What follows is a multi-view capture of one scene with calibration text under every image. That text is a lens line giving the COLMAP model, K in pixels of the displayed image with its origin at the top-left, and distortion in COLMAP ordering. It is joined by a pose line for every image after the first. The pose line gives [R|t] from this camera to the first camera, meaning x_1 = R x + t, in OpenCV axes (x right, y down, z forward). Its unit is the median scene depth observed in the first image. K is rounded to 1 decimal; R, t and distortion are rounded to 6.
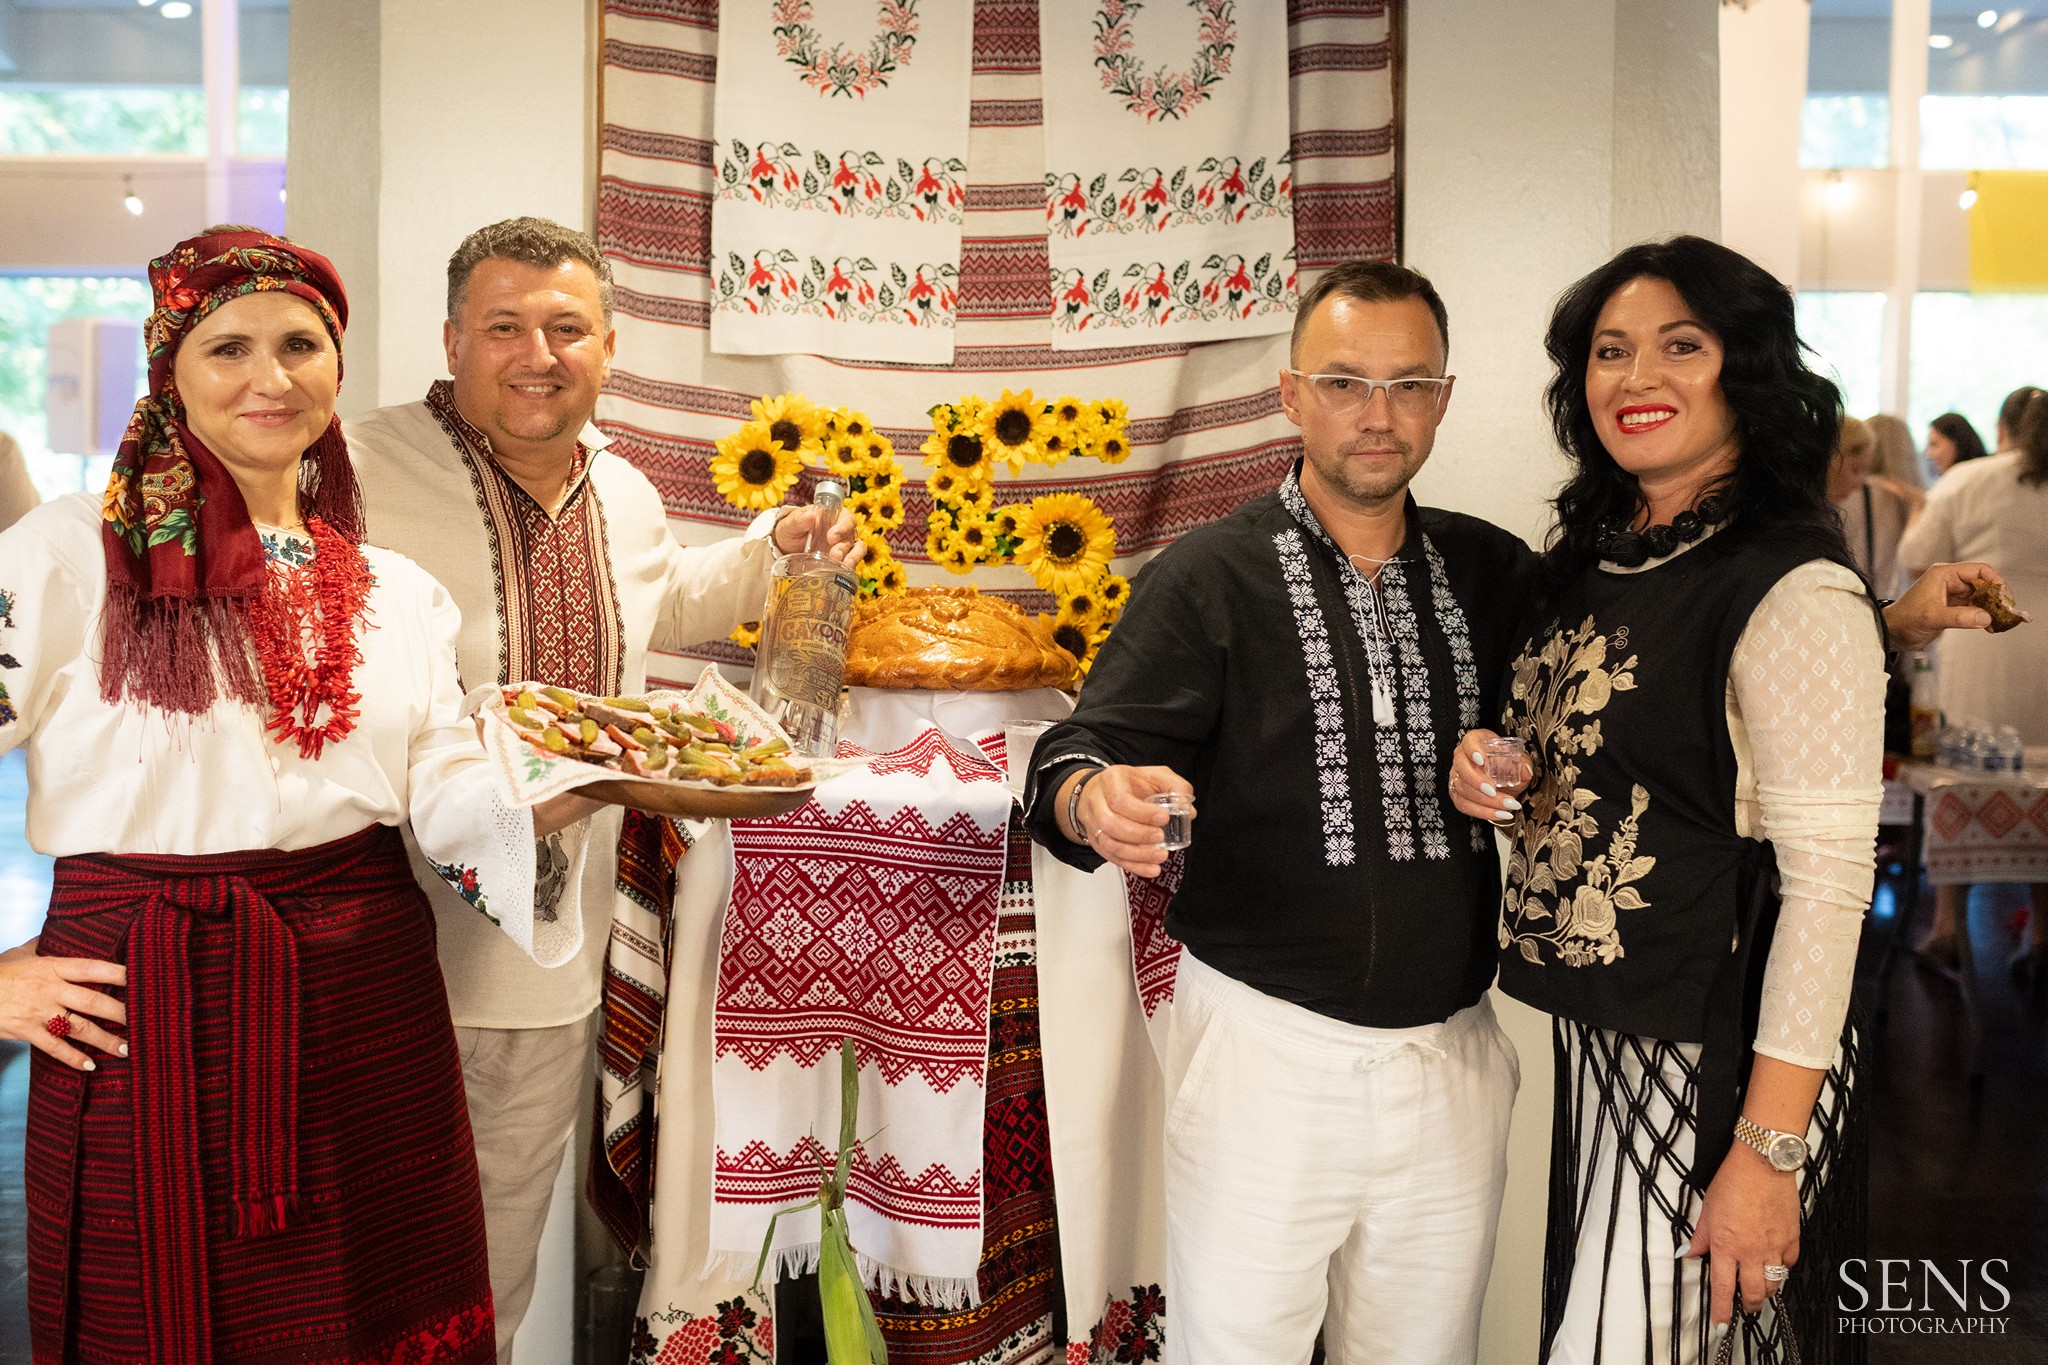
lens RADIAL K [[2051.2, 0, 1025.4], [0, 2051.2, 611.1], [0, 0, 1]] dist [0.008046, 0.013045]
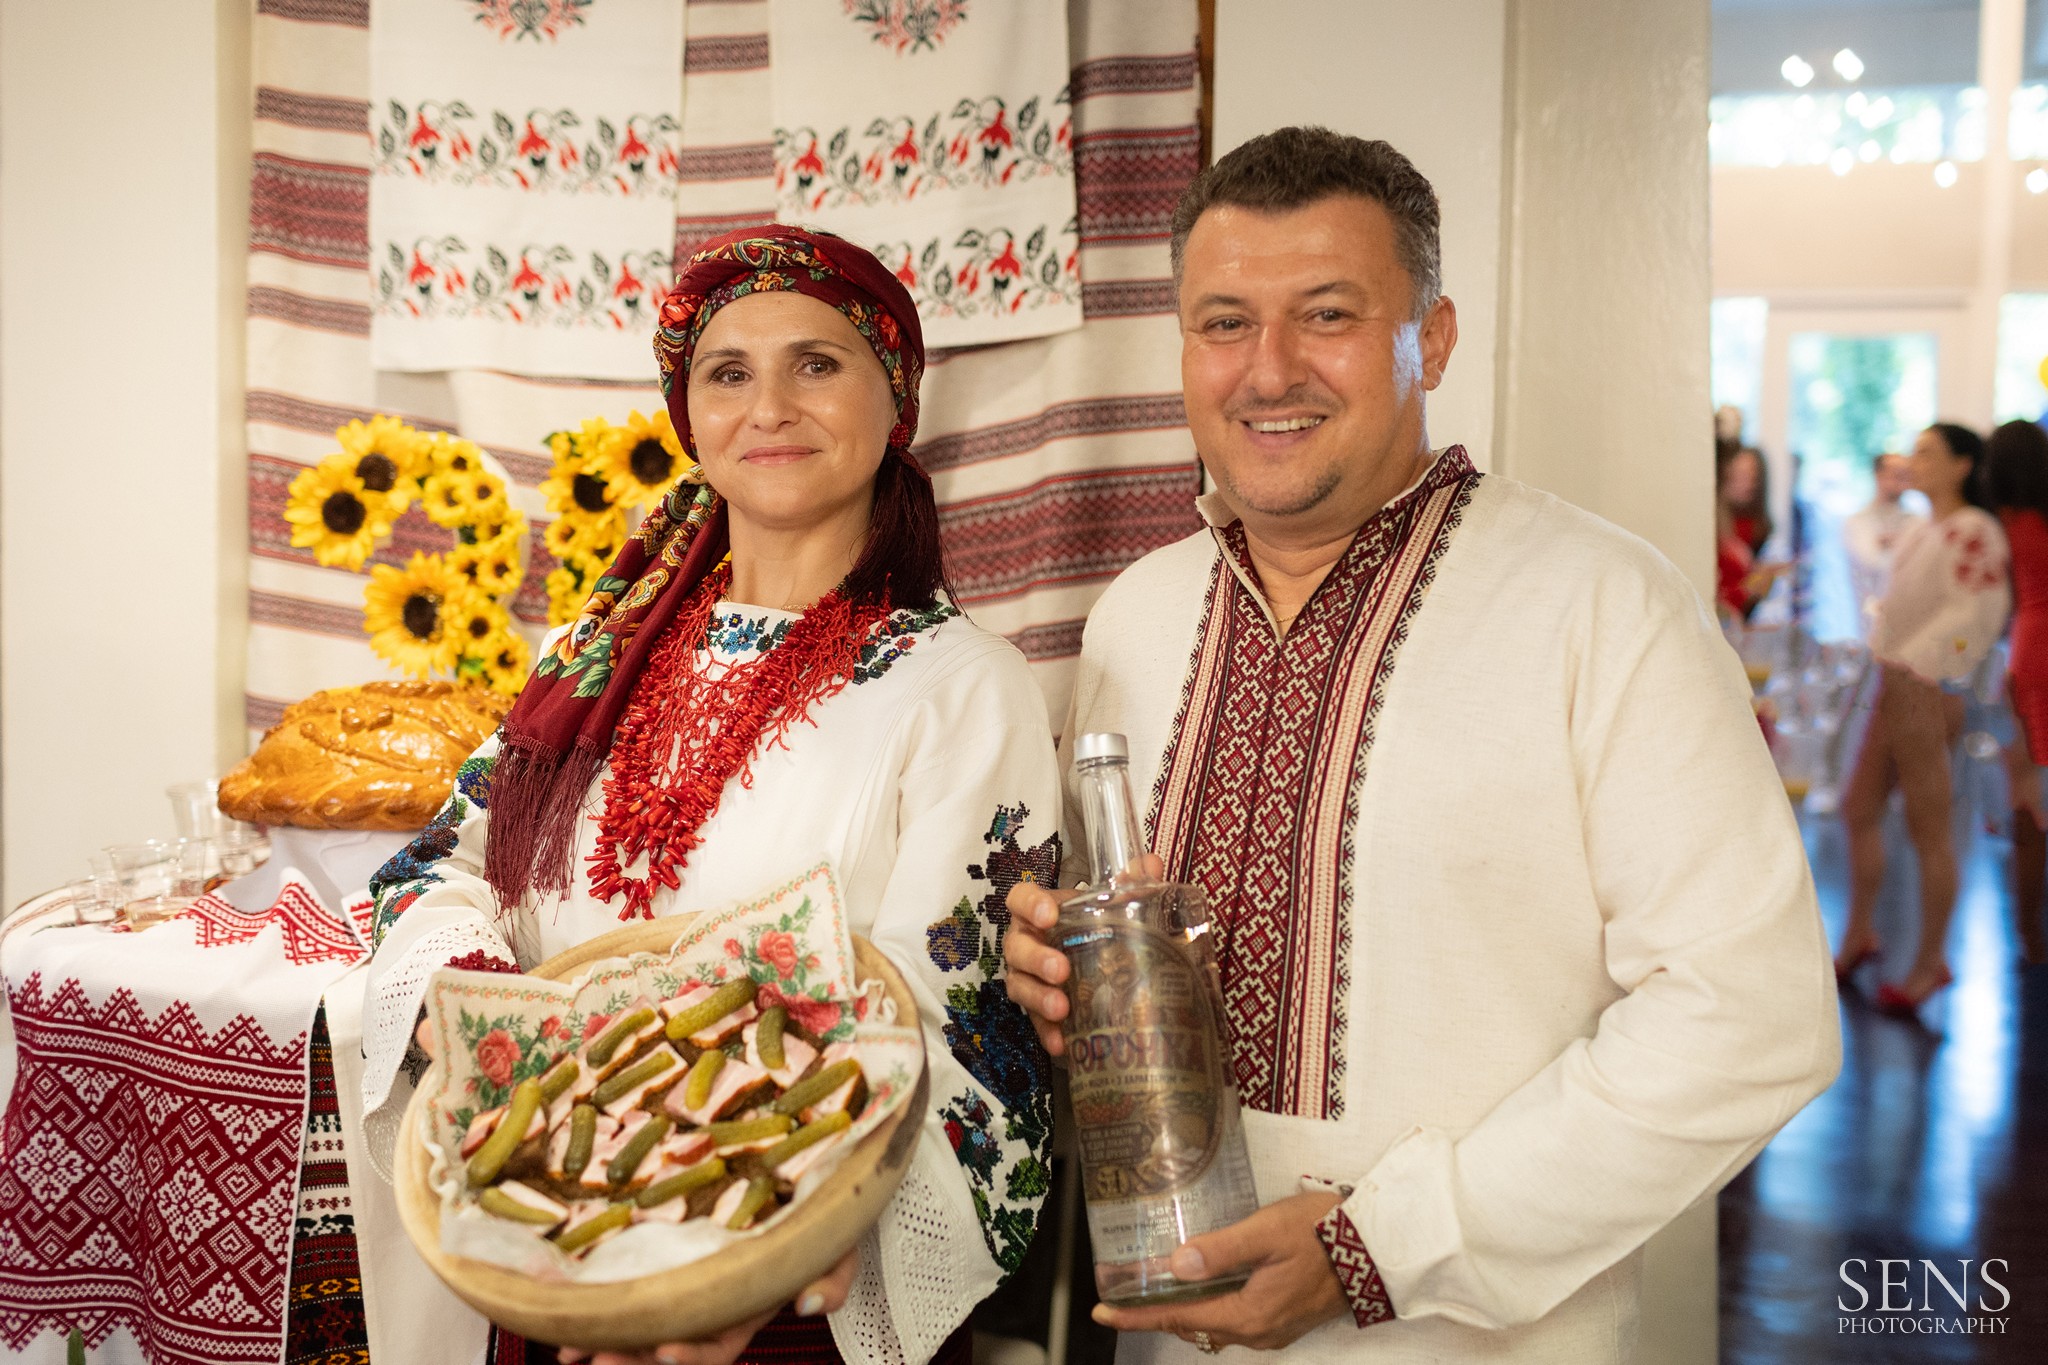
lens RADIAL K [[2022.5, 0, 1079.1], [0, 2022.5, 678.6], [0, 0, 1]] dist [0.007987, -0.000110]
pose [[0.980141, 0.017762, -0.197502, 0.279308], [-0.013723, 0.999668, 0.021803, -0.025869], [0.197824, -0.018660, 0.980060, 0.278523]]
